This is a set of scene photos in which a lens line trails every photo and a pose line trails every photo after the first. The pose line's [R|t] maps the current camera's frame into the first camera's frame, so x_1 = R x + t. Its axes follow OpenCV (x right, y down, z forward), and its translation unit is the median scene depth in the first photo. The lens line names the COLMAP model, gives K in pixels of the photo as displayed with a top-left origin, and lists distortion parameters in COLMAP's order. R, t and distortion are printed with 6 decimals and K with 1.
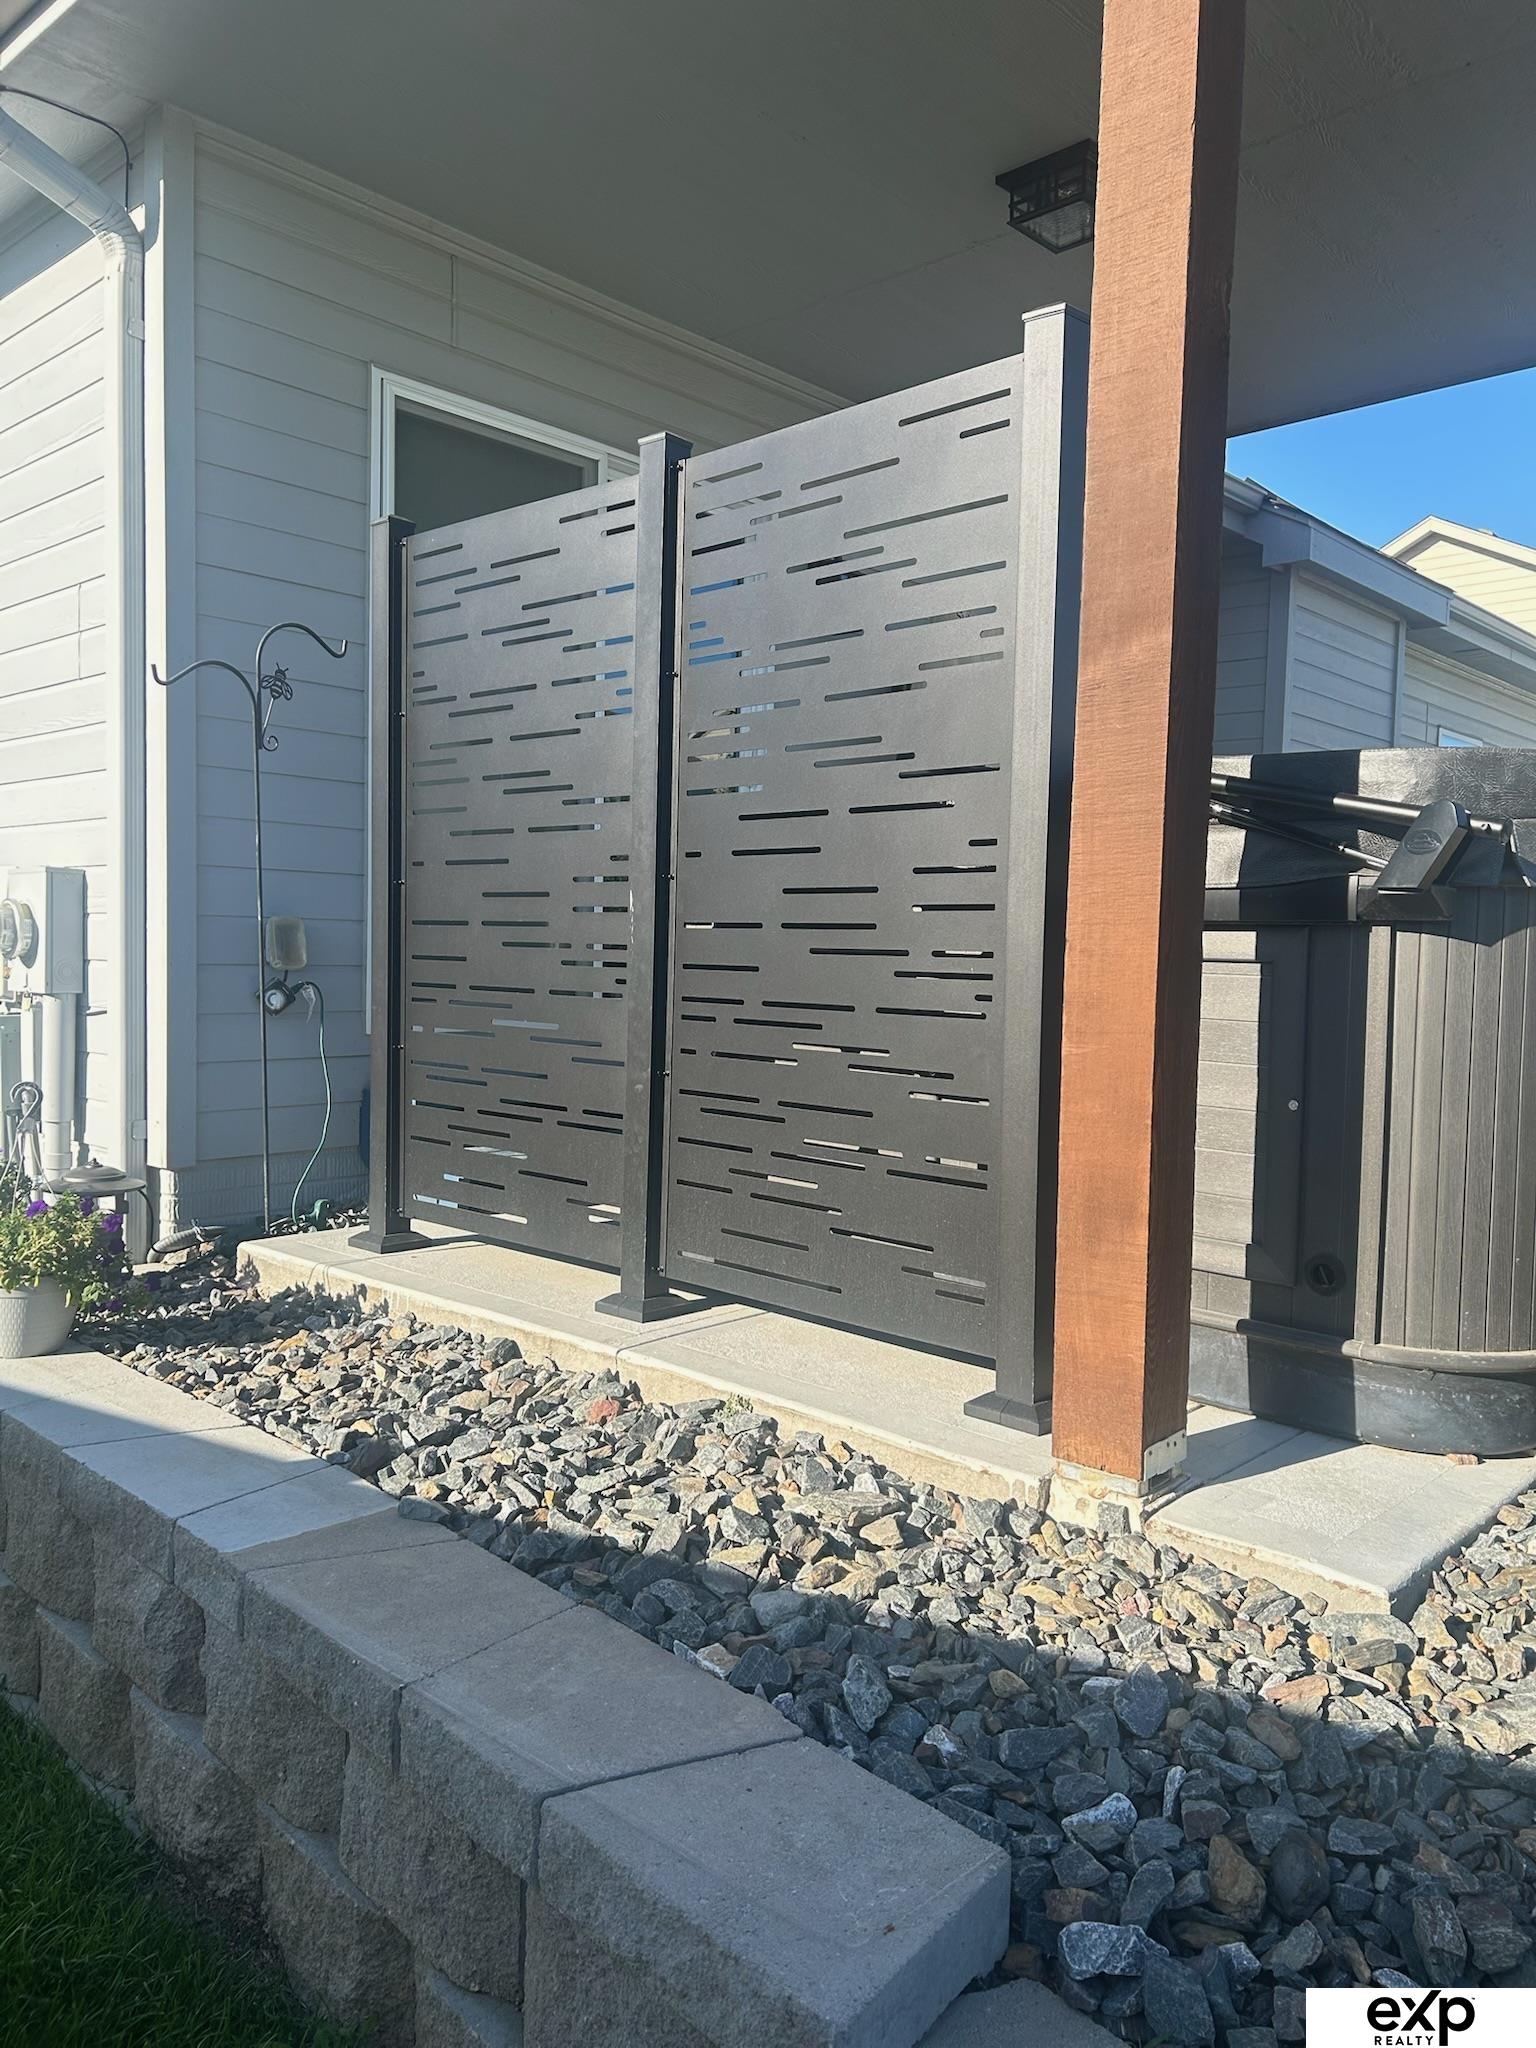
lens RADIAL K [[1535.9, 0, 768.0], [0, 1535.9, 1024.0], [0, 0, 1]] dist [0.004166, 0.000064]
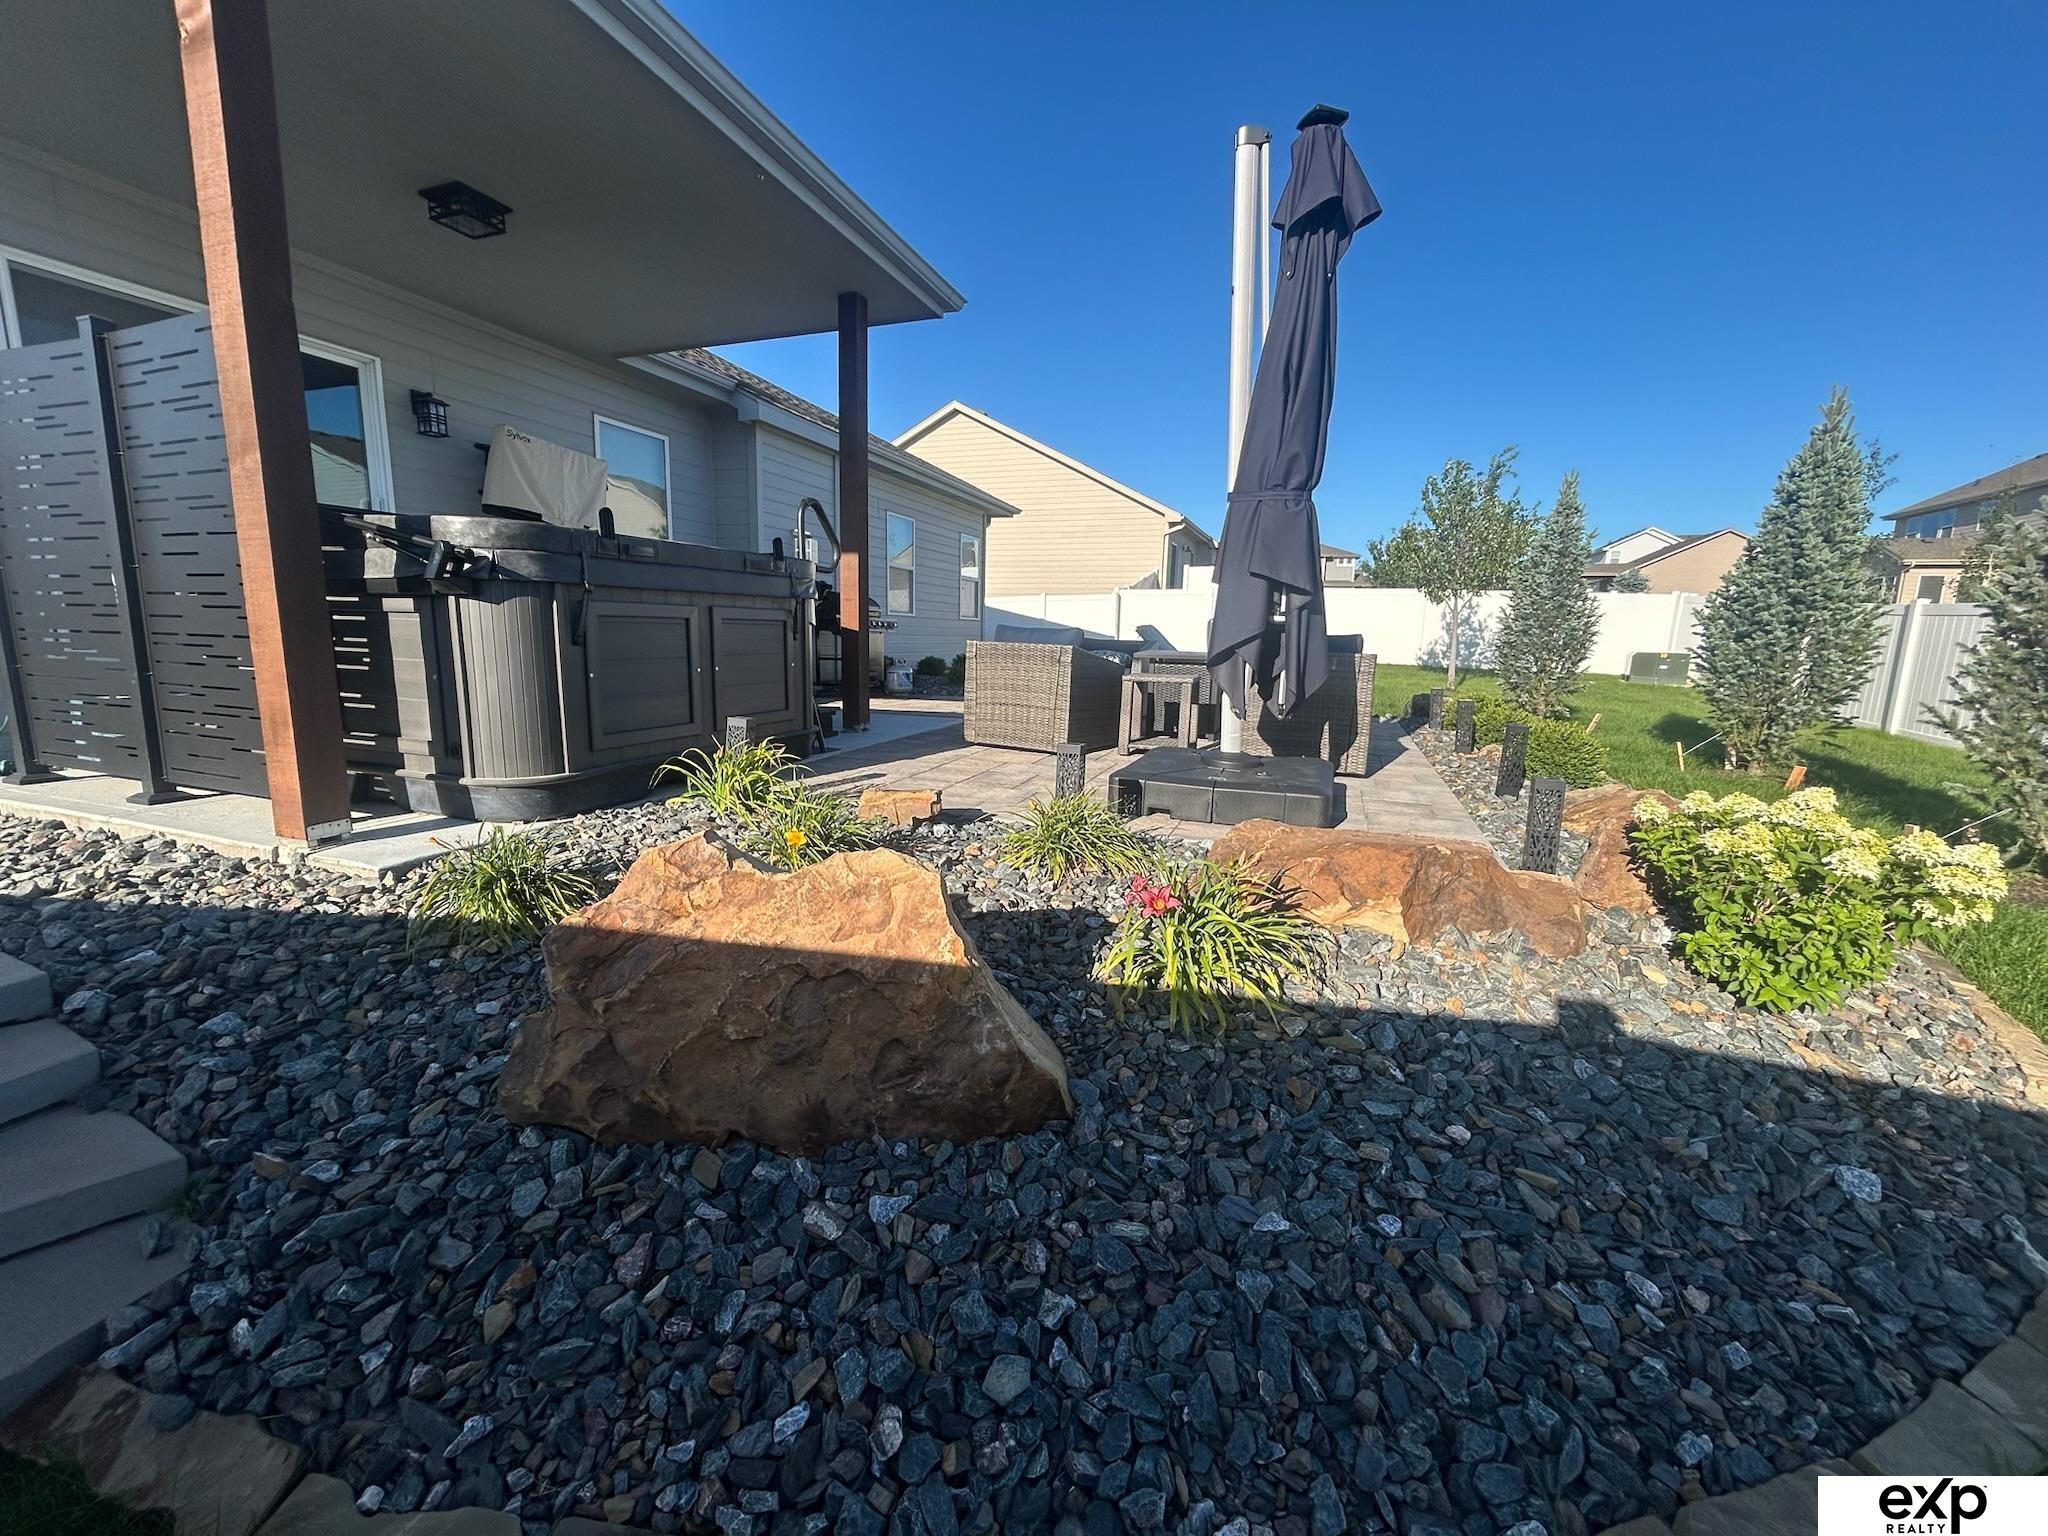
lens RADIAL K [[824.8, 0, 1024.0], [0, 824.8, 768.0], [0, 0, 1]] dist [0.000049, 0.000258]
pose [[0.919101, -0.066662, 0.388342, 0.657239], [0.018763, 0.991871, 0.125857, 0.048586], [-0.393575, -0.108389, 0.912880, -0.460654]]
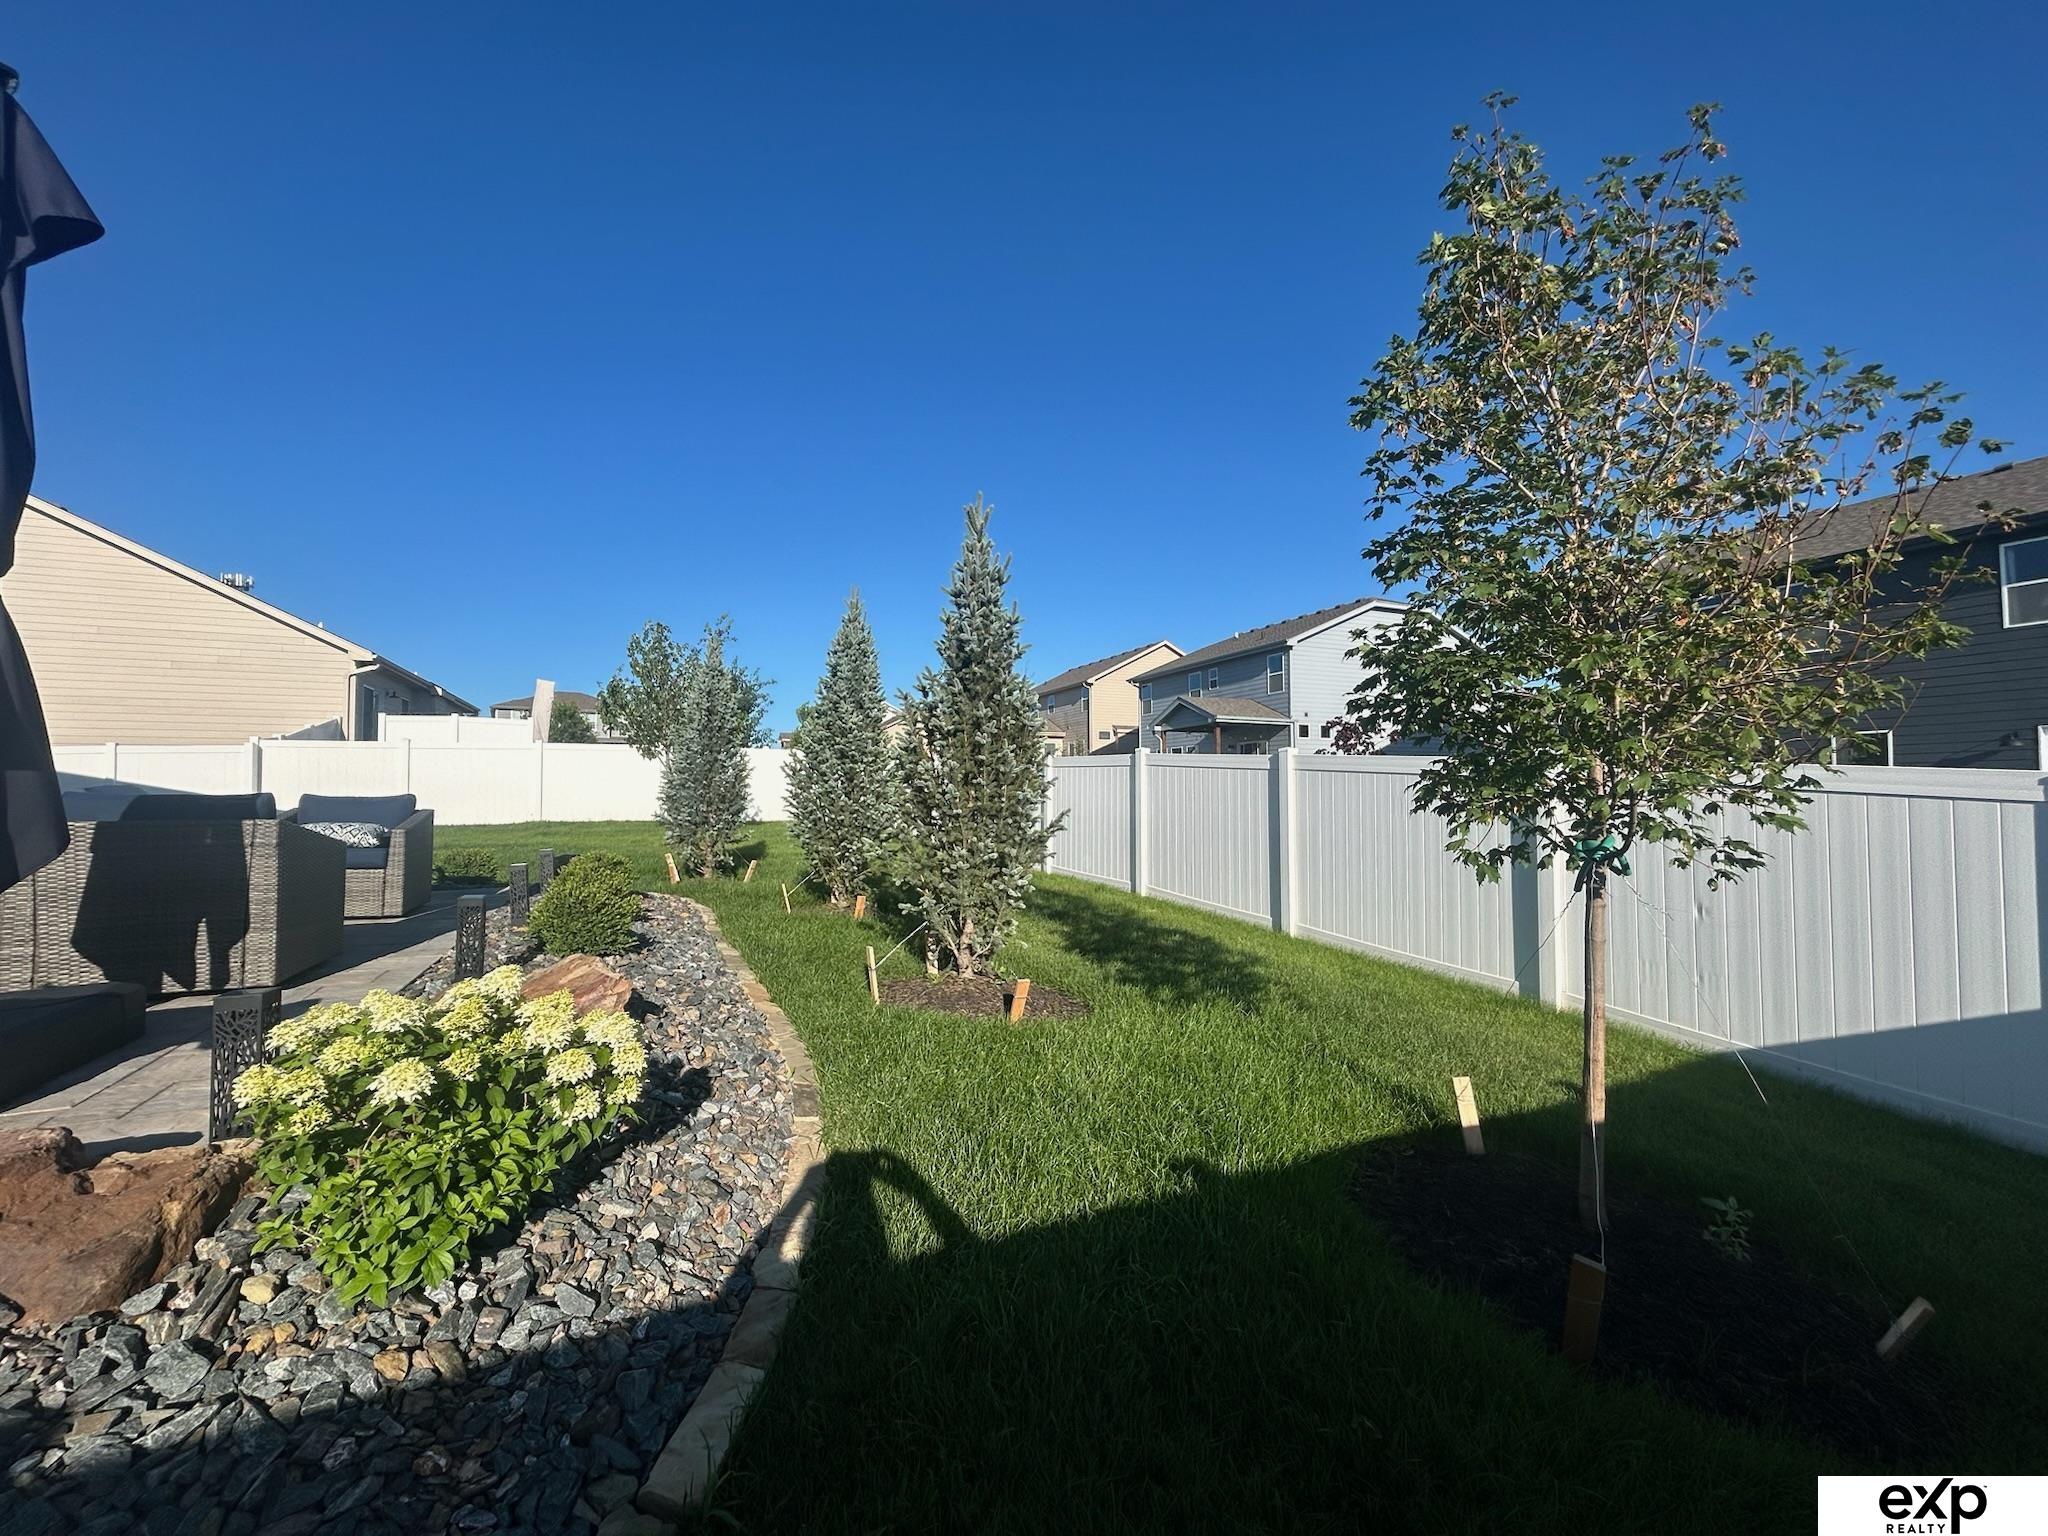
lens RADIAL K [[824.8, 0, 1024.0], [0, 824.8, 768.0], [0, 0, 1]] dist [0.000049, 0.000258]
pose [[0.367457, 0.003331, 0.930035, 1.206444], [0.061212, 0.997739, -0.027758, 0.067218], [-0.928024, 0.067129, 0.366422, -0.679768]]
